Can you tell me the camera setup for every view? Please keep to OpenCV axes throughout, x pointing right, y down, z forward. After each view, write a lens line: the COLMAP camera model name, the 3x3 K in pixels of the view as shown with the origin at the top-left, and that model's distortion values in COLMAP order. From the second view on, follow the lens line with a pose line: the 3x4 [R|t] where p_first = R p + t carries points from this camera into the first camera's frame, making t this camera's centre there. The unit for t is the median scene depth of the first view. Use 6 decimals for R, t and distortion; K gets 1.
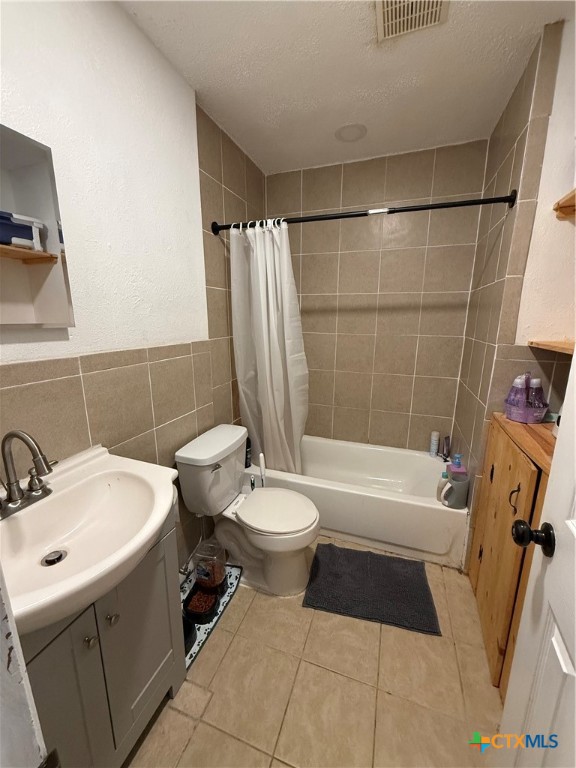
lens RADIAL K [[306.2, 0, 287.7], [0, 306.2, 385.3], [0, 0, 1]] dist [0.007959, 0.000016]
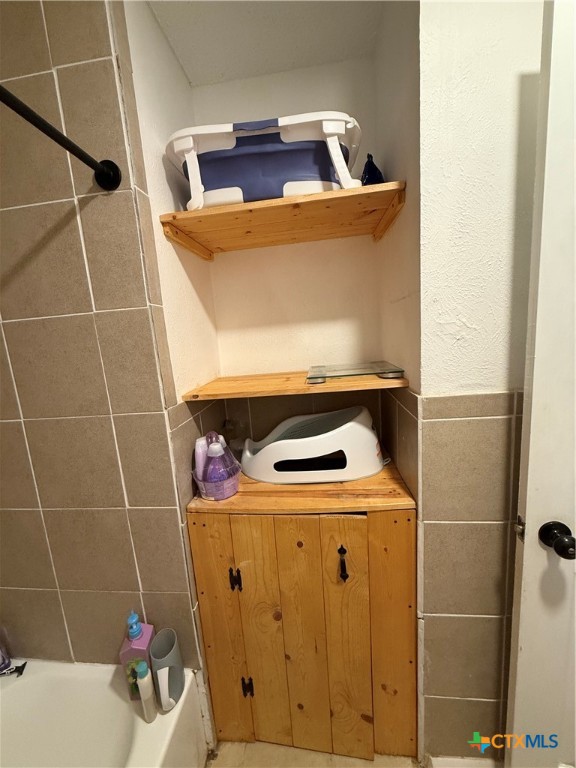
lens RADIAL K [[306.2, 0, 287.5], [0, 306.2, 388.1], [0, 0, 1]] dist [0.007959, 0.000016]
pose [[-0.242099, -0.153122, 0.958093, 0.026133], [0.274650, 0.936265, 0.219034, -0.277019], [-0.930567, 0.316168, -0.184614, 0.982872]]
